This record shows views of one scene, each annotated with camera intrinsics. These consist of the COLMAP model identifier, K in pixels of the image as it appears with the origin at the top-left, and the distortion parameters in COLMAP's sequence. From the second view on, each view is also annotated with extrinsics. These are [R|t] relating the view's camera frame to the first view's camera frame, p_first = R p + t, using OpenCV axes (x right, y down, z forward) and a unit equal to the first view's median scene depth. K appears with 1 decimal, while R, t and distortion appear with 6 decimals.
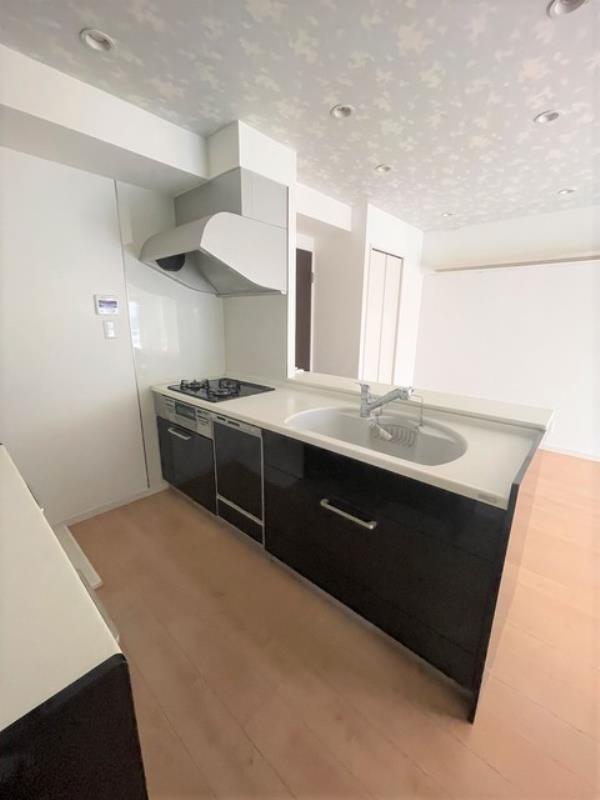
lens RADIAL K [[323.7, 0, 300.0], [0, 323.7, 400.0], [0, 0, 1]] dist [0.001047, -0.000490]
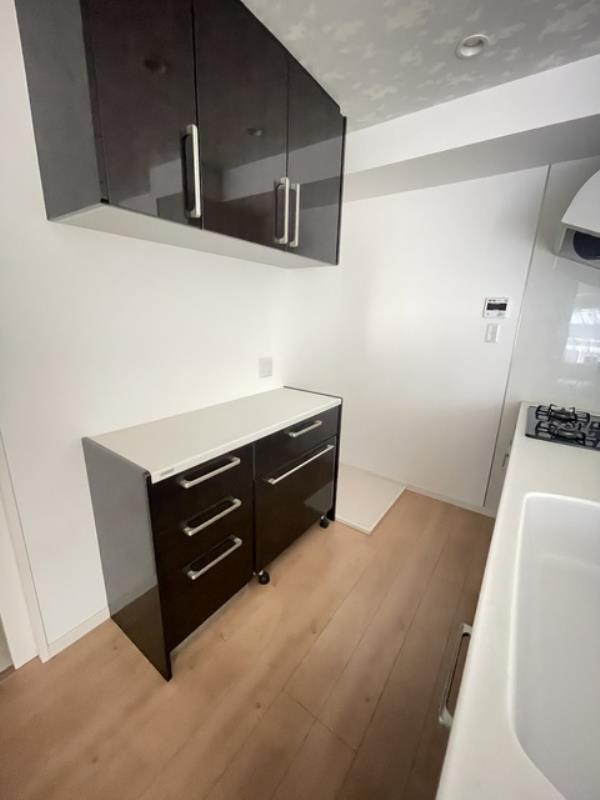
lens RADIAL K [[323.7, 0, 300.0], [0, 323.7, 400.0], [0, 0, 1]] dist [0.001047, -0.000490]
pose [[0.139053, 0.255990, -0.956626, 0.334196], [-0.270763, 0.939029, 0.211924, -0.083656], [0.952550, 0.229551, 0.199887, 0.325270]]
